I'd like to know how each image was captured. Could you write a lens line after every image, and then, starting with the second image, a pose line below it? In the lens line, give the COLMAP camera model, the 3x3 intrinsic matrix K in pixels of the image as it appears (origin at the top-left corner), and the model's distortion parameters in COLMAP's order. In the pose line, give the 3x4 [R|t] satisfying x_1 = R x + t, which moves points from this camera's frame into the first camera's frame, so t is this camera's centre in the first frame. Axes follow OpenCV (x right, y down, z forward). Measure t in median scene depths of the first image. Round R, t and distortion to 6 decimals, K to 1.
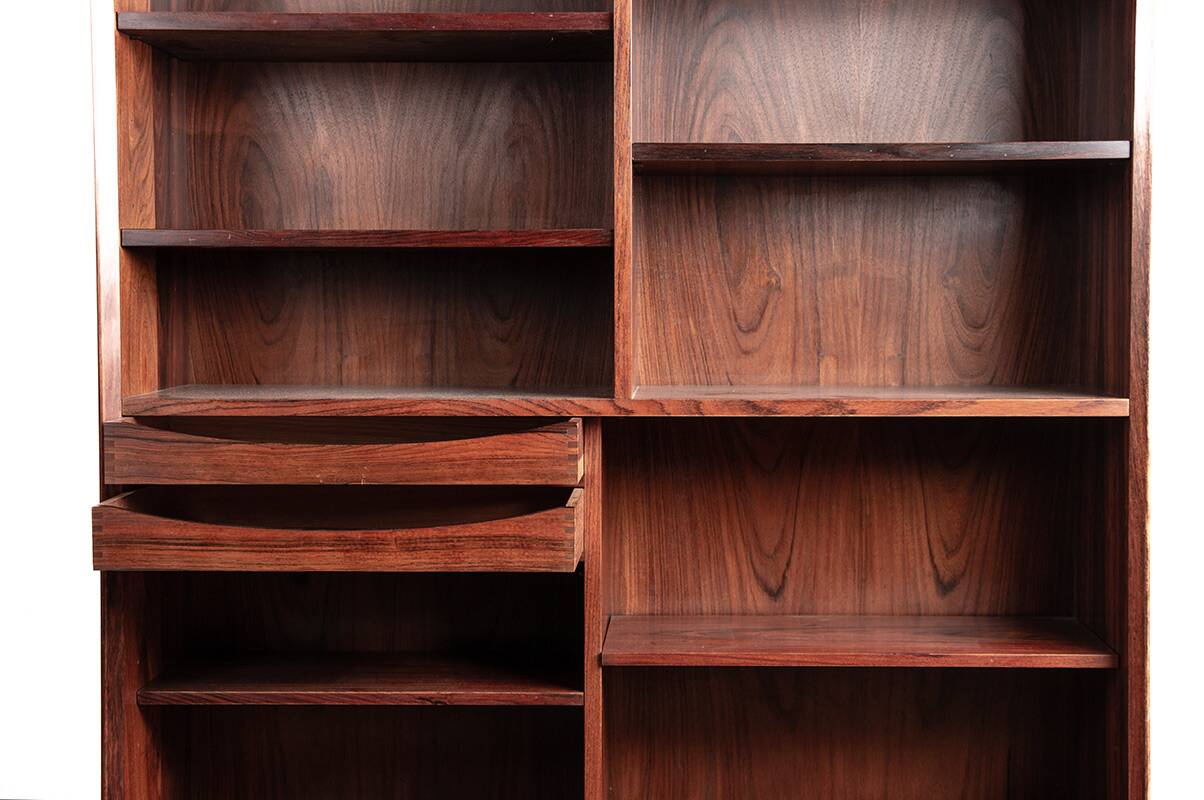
lens RADIAL K [[2096.4, 0, 627.9], [0, 2096.4, 412.3], [0, 0, 1]] dist [0.065961, 0.085773]
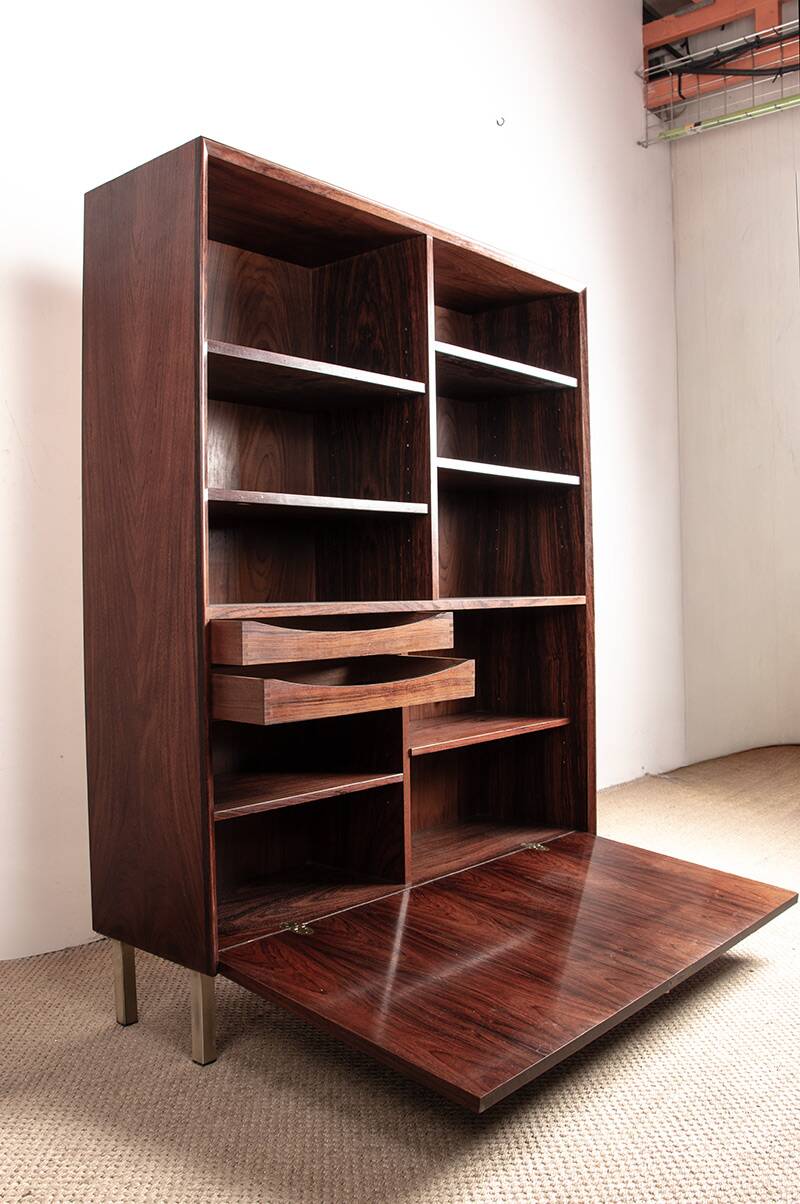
lens RADIAL K [[1047.2, 0, 397.6], [0, 1047.2, 583.8], [0, 0, 1]] dist [-0.200002, 0.095822]
pose [[0.647854, -0.006498, 0.761737, -0.638440], [0.060784, 0.997216, -0.043190, 0.014300], [-0.759336, 0.074282, 0.646445, 0.420601]]
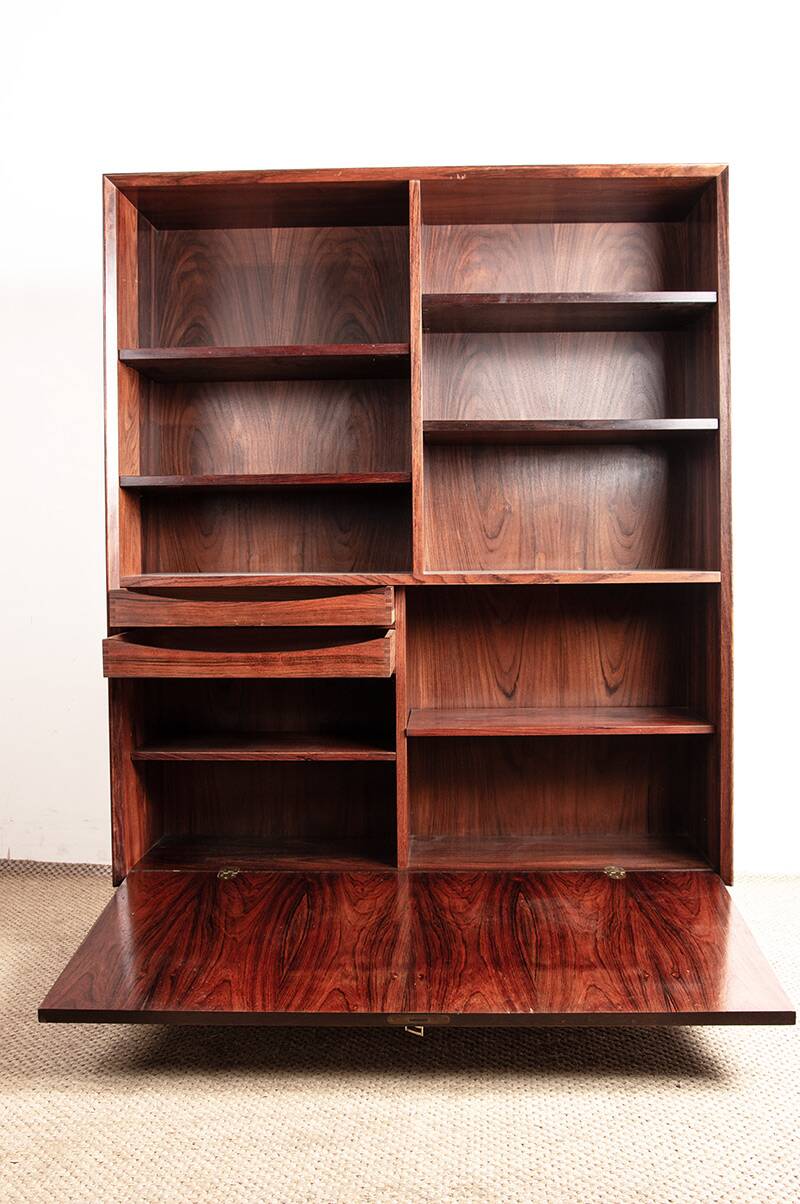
lens RADIAL K [[1205.3, 0, 400.0], [0, 1205.3, 602.0], [0, 0, 1]] dist [-0.142943, 0.011490]
pose [[0.999891, -0.008206, -0.012285, -0.004900], [0.008015, 0.999848, -0.015510, 0.027878], [0.012410, 0.015410, 0.999804, 0.045295]]
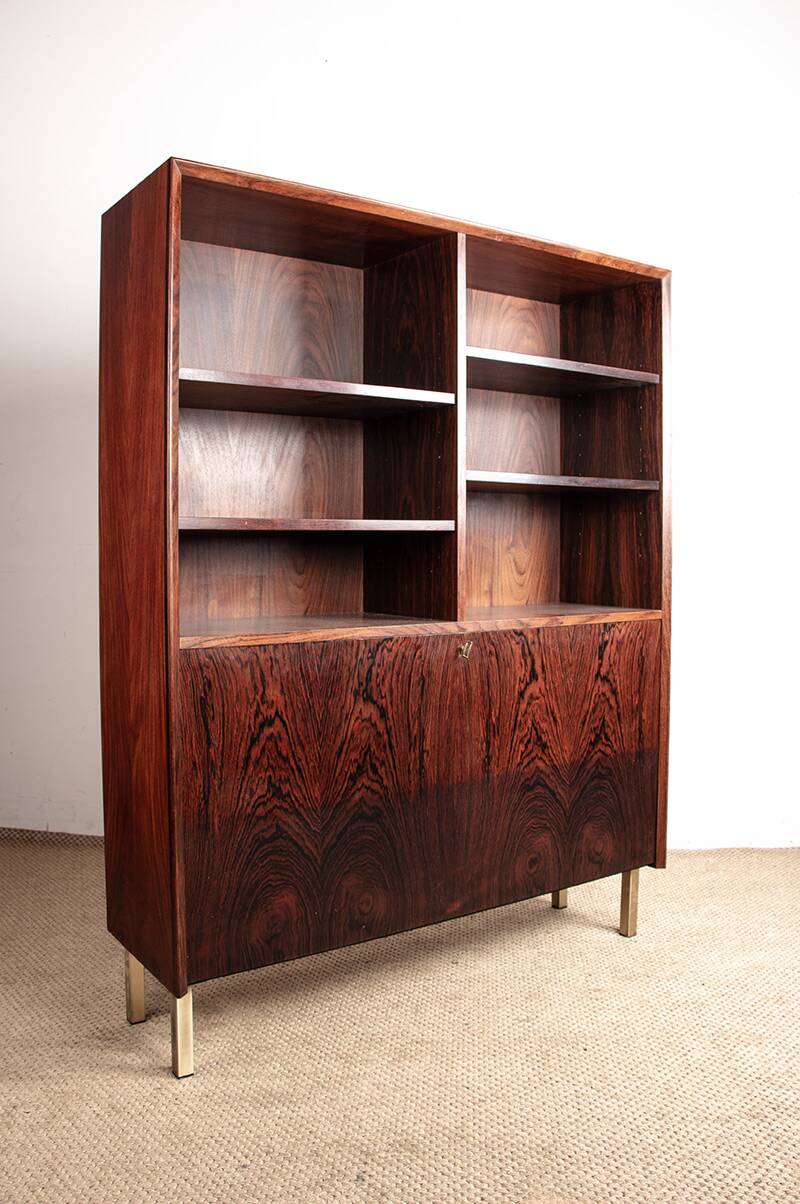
lens RADIAL K [[1019.2, 0, 400.2], [0, 1019.2, 580.3], [0, 0, 1]] dist [-0.178552, 0.004439]
pose [[0.813226, -0.021353, 0.581556, -0.475312], [0.033608, 0.999382, -0.010303, -0.030457], [-0.580976, 0.027923, 0.813441, 0.336948]]
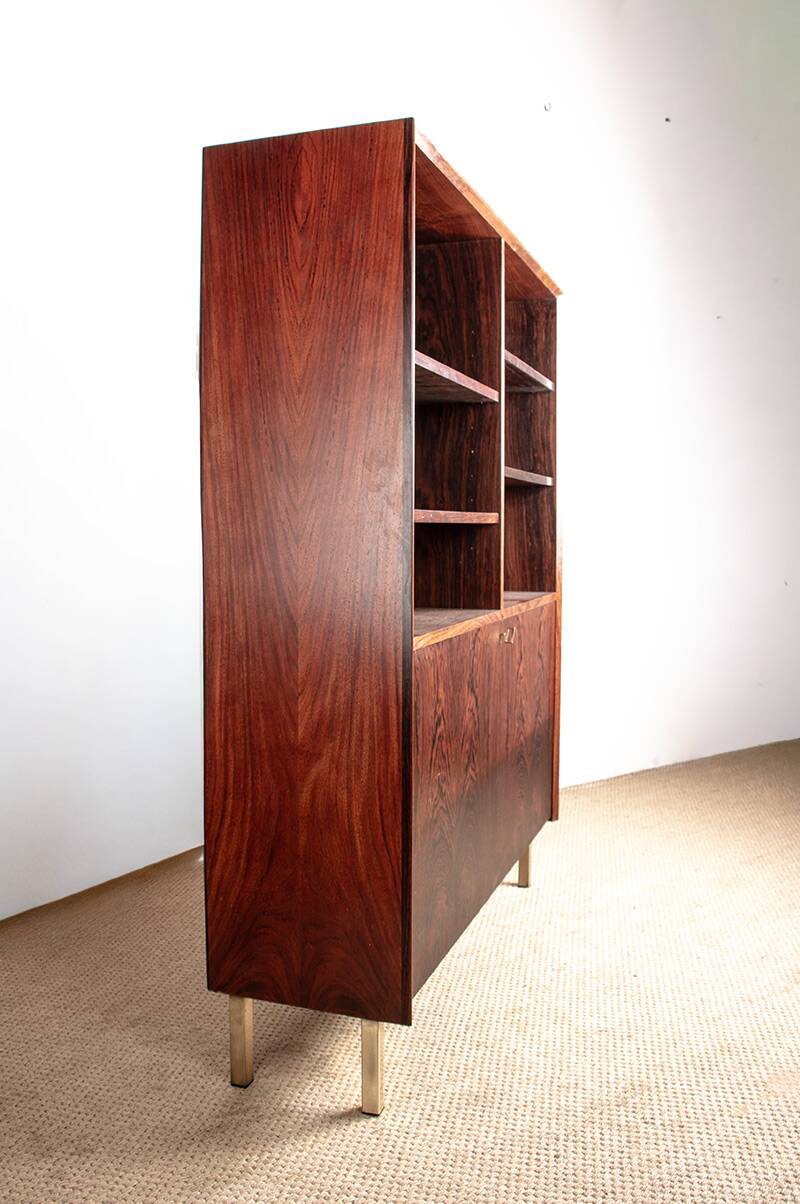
lens RADIAL K [[1019.2, 0, 400.2], [0, 1019.2, 580.3], [0, 0, 1]] dist [-0.178552, 0.004439]
pose [[0.315450, -0.048826, 0.947685, -0.775865], [0.053619, 0.997997, 0.033570, -0.059645], [-0.947426, 0.040225, 0.317436, 0.745819]]
